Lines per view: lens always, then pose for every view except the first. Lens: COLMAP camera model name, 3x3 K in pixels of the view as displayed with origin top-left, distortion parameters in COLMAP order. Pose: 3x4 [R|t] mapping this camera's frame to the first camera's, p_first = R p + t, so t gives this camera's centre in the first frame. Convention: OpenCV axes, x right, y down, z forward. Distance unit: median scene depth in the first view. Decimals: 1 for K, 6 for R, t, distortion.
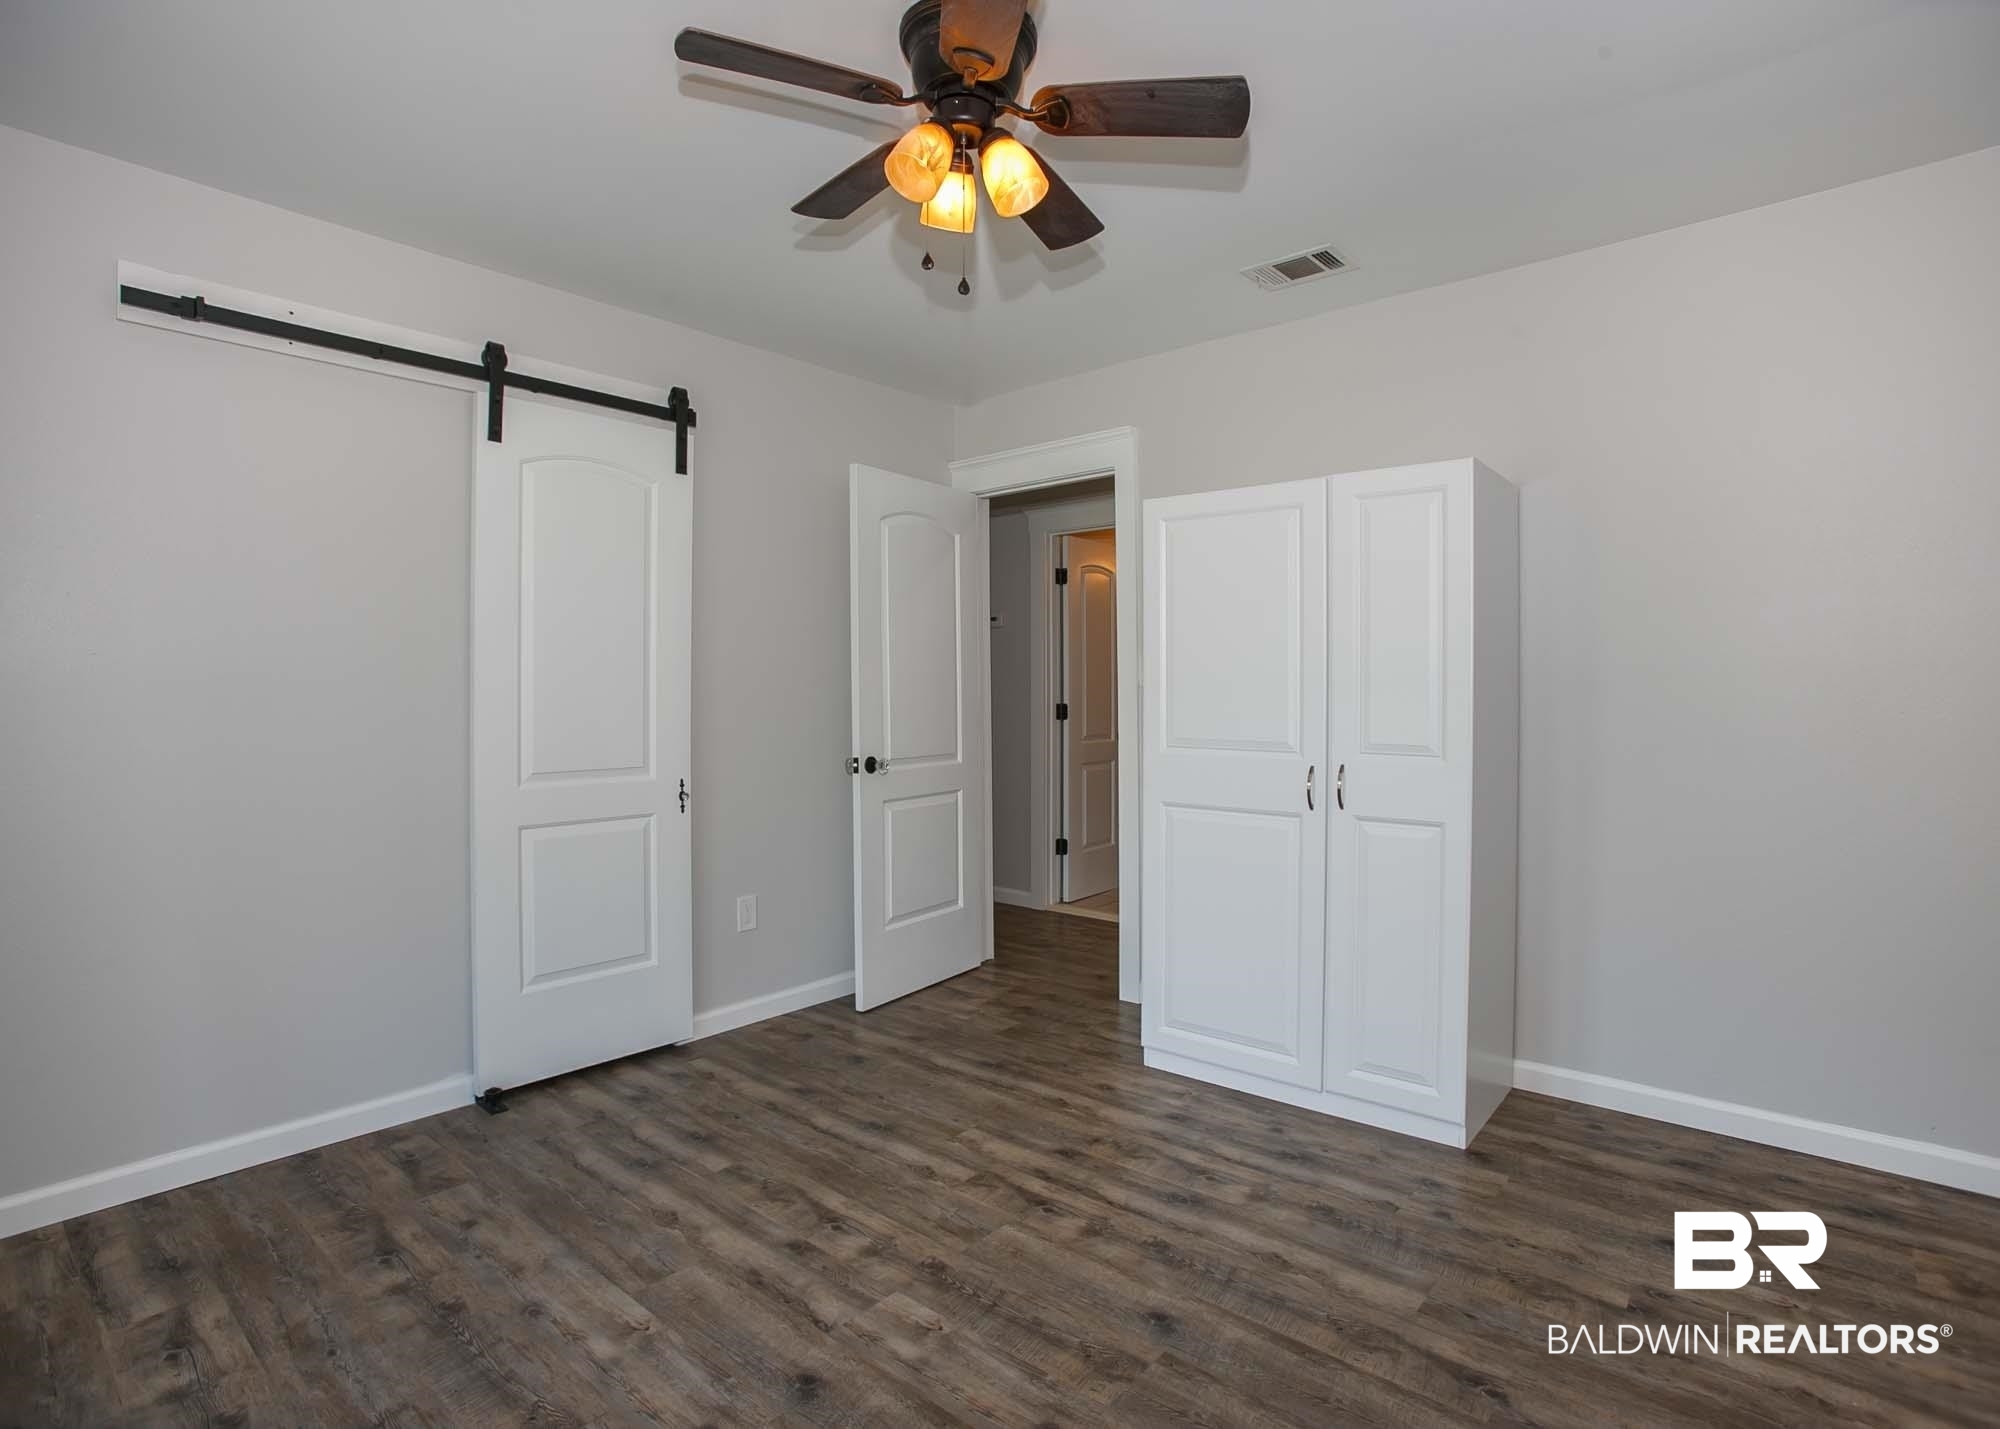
lens RADIAL K [[1015.6, 0, 1016.1], [0, 1015.6, 715.9], [0, 0, 1]] dist [-0.058819, 0.015811]
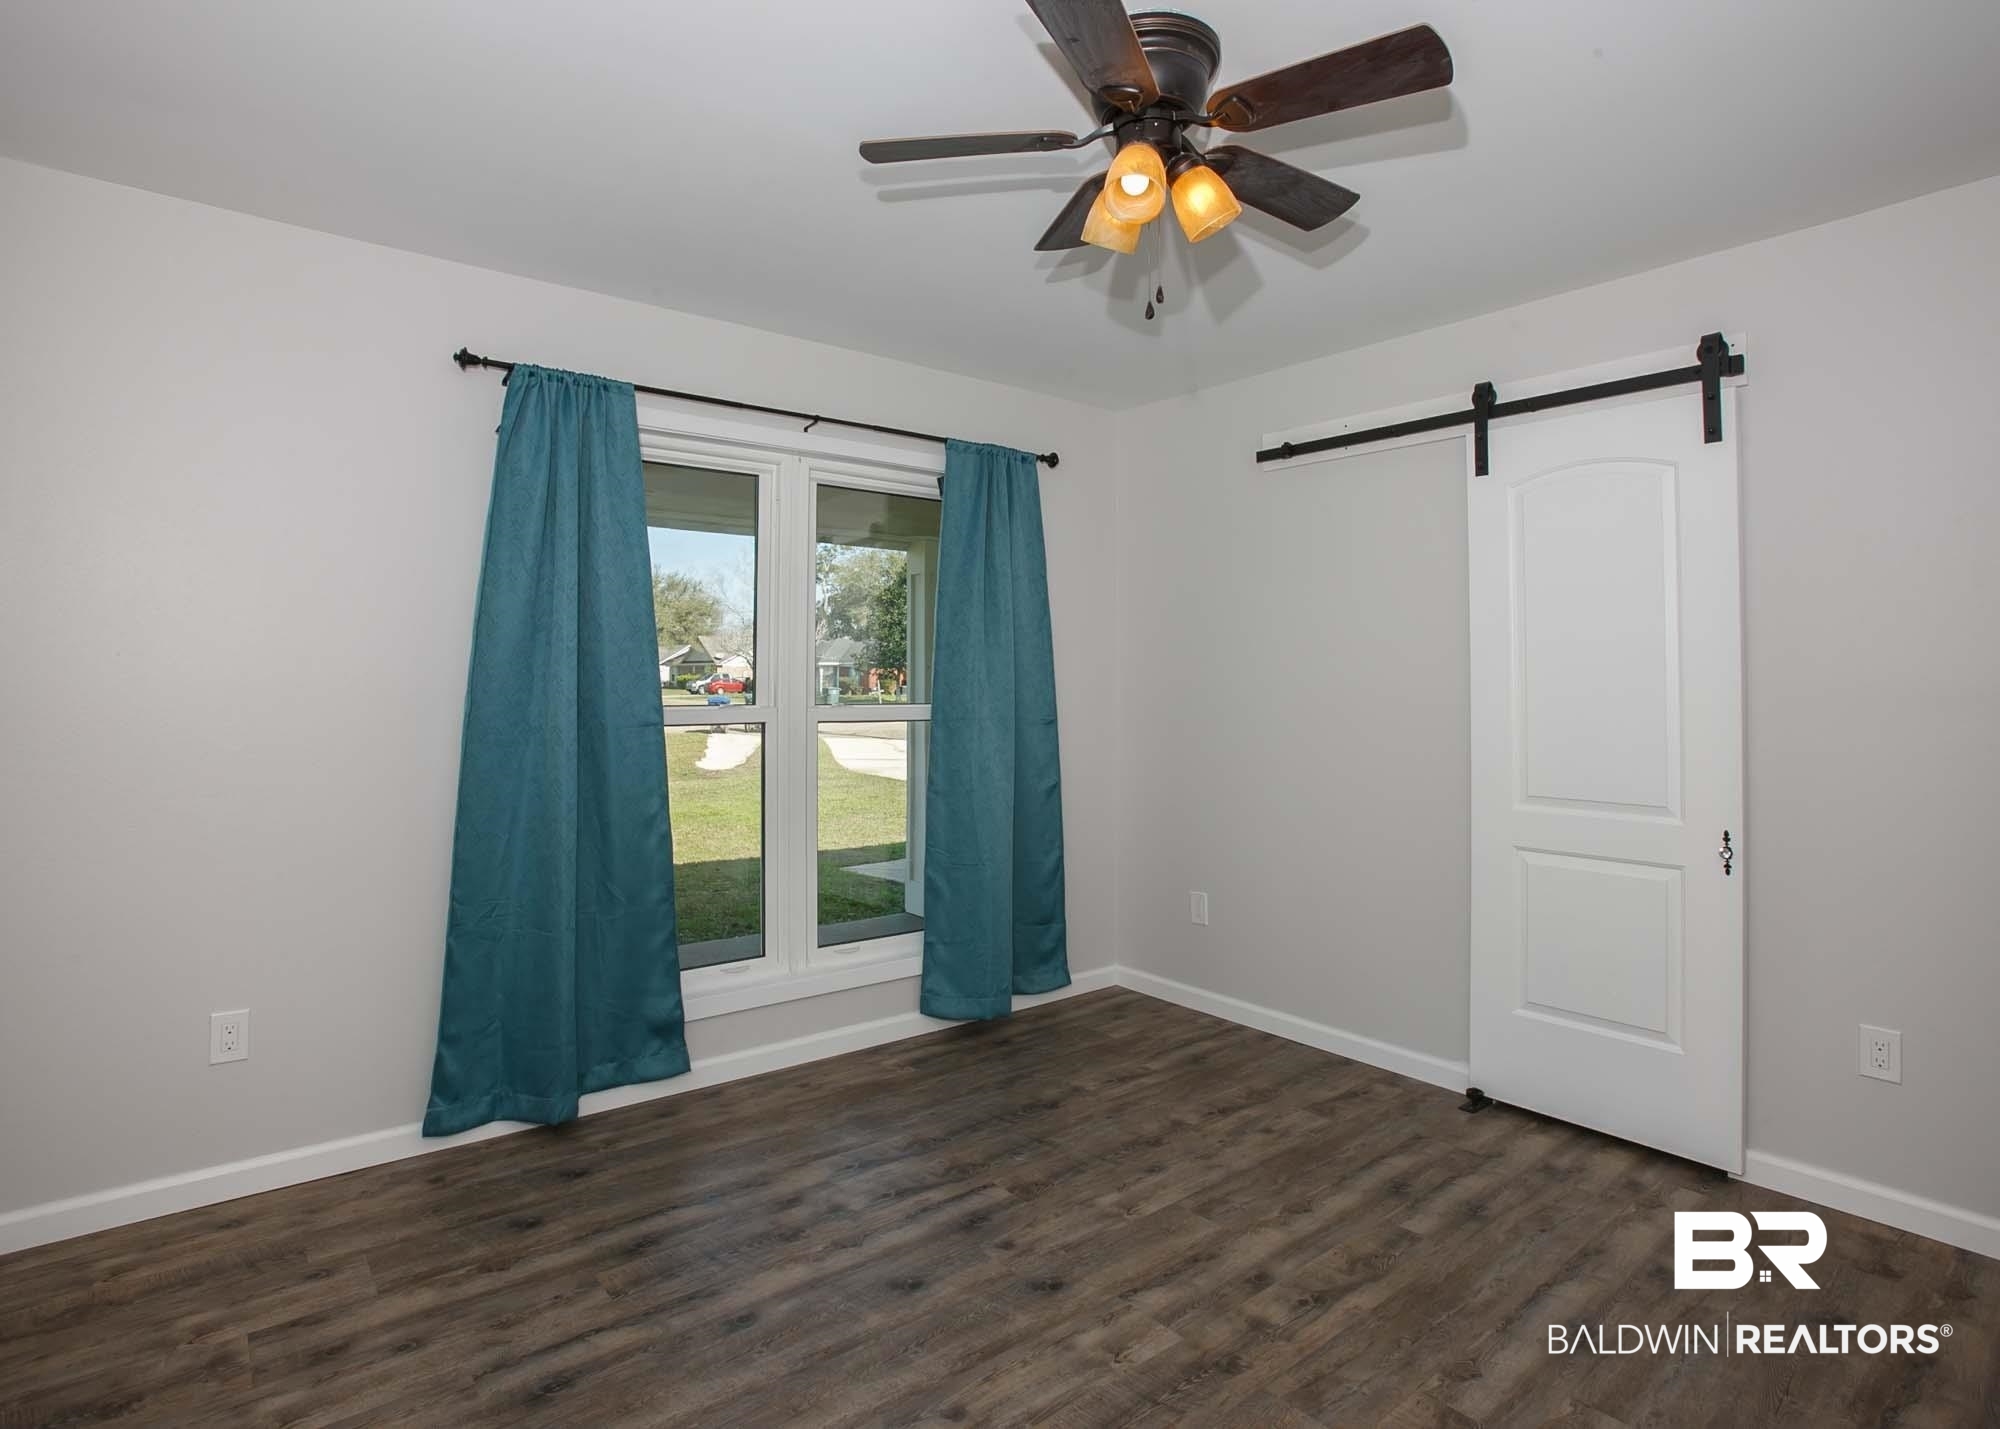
lens RADIAL K [[1015.6, 0, 986.7], [0, 1015.6, 672.9], [0, 0, 1]] dist [-0.058819, 0.015811]
pose [[-0.189770, -0.011631, -0.981760, 0.709934], [-0.032776, 0.999448, -0.005505, -0.048799], [0.981281, 0.031133, -0.190046, 0.793005]]
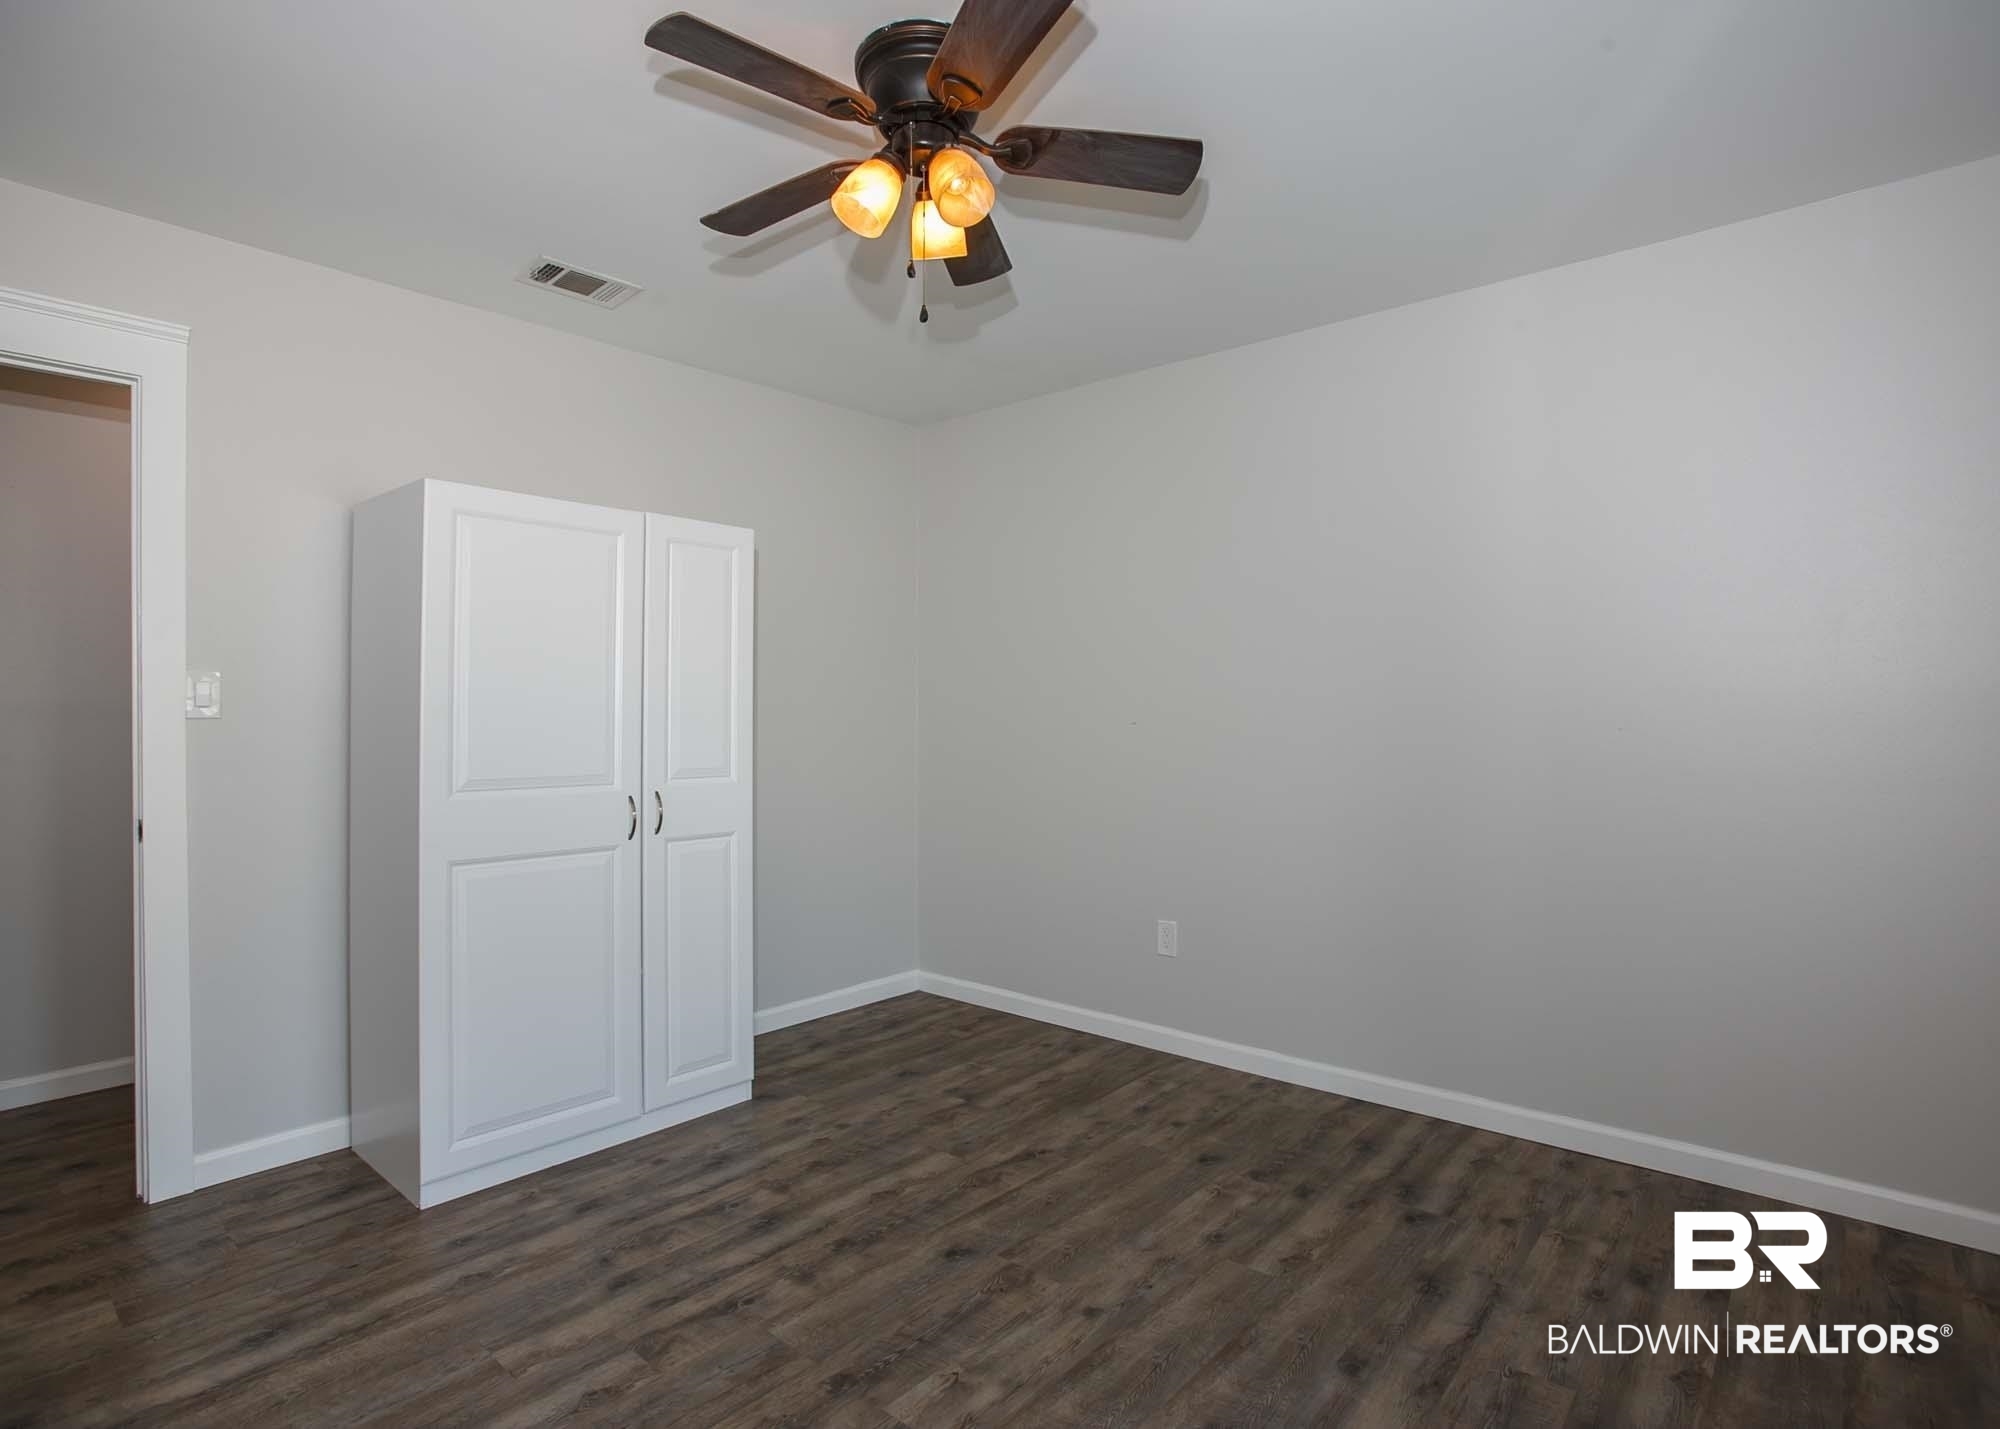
lens RADIAL K [[1015.6, 0, 987.9], [0, 1015.6, 719.5], [0, 0, 1]] dist [-0.058819, 0.015811]
pose [[0.022144, -0.008386, 0.999720, -0.800995], [0.029294, 0.999541, 0.007736, -0.027236], [-0.999326, 0.029114, 0.022380, 0.708166]]
